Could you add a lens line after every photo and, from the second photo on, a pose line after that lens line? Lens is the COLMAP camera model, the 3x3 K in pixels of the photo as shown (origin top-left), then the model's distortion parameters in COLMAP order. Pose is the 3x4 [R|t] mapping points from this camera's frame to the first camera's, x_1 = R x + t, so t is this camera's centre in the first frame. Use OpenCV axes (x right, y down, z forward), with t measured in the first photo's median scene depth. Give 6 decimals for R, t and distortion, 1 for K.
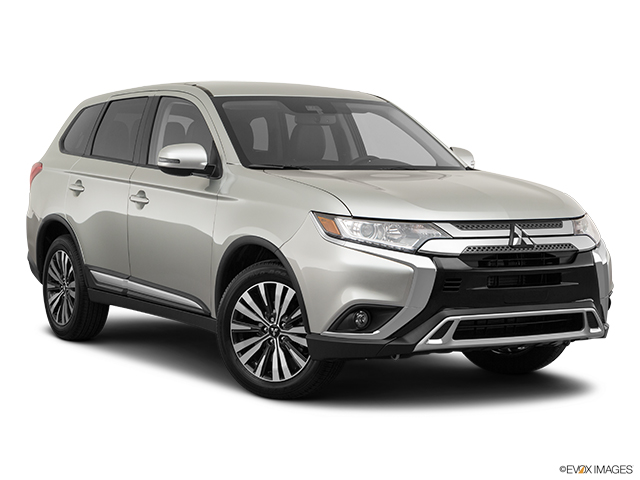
lens RADIAL K [[1086.6, 0, 320.0], [0, 1086.6, 239.6], [0, 0, 1]] dist [-0.020617, 0.000000]
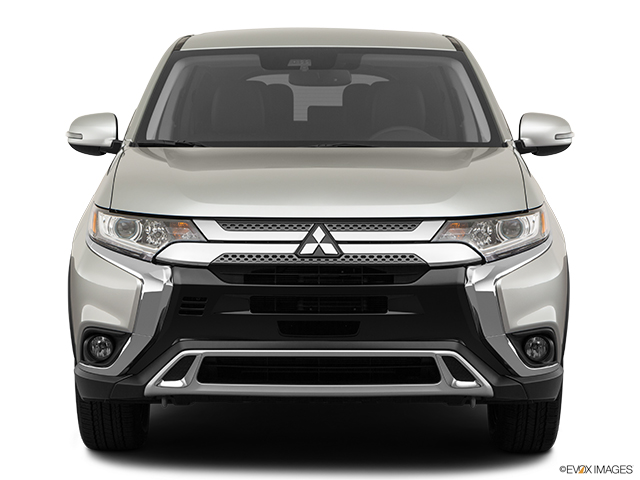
lens RADIAL K [[1446.1, 0, 320.1], [0, 1446.1, 240.2], [0, 0, 1]] dist [0.132427, 0.000000]
pose [[0.920262, 0.022316, -0.390665, 0.561212], [-0.022014, 0.999744, 0.005251, -0.008881], [0.390683, 0.003768, 0.920518, 0.144164]]
